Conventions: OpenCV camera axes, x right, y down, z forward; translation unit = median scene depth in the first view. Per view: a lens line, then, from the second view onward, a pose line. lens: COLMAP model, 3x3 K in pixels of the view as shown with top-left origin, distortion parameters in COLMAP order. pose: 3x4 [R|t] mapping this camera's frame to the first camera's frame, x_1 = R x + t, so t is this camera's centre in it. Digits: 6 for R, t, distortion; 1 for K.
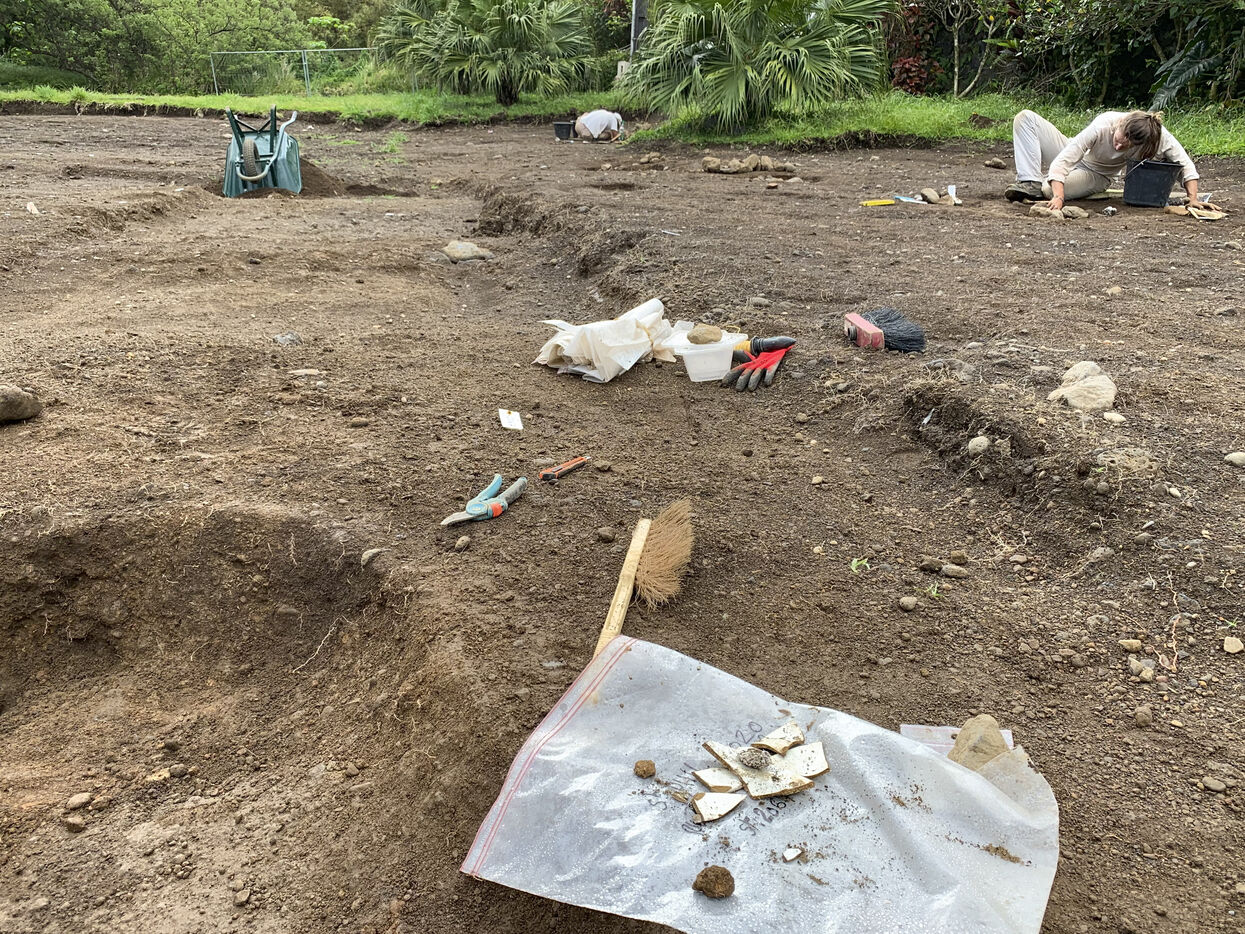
lens RADIAL K [[941.5, 0, 622.5], [0, 941.5, 467.0], [0, 0, 1]] dist [0.063864, -0.100687]
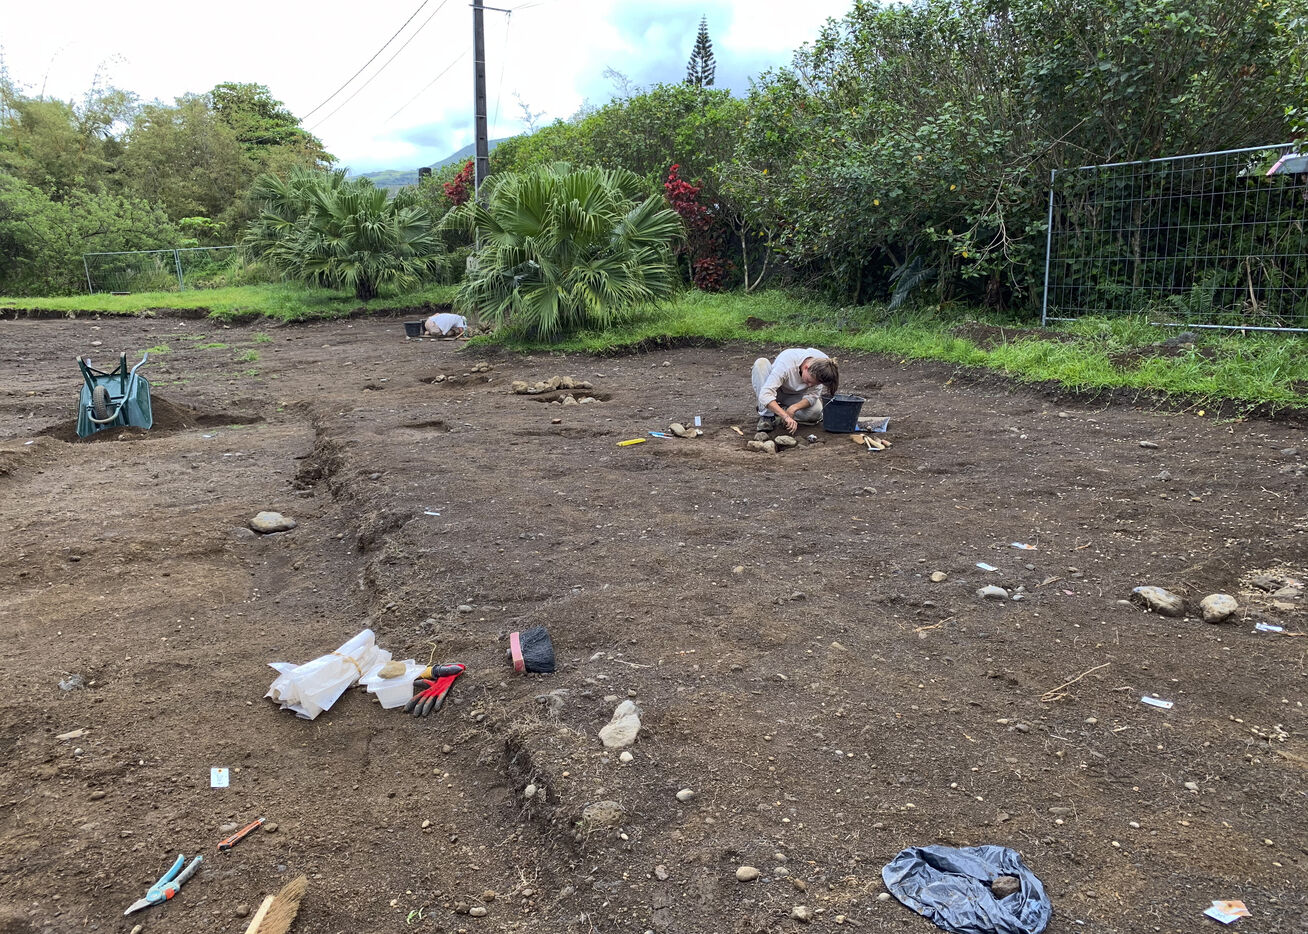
lens RADIAL K [[914.8, 0, 654.0], [0, 914.8, 467.0], [0, 0, 1]] dist [0.023004, -0.026900]
pose [[0.989984, -0.070596, 0.122262, 0.094914], [0.082794, 0.991762, -0.097740, -0.081065], [-0.114355, 0.106883, 0.987673, -0.105041]]
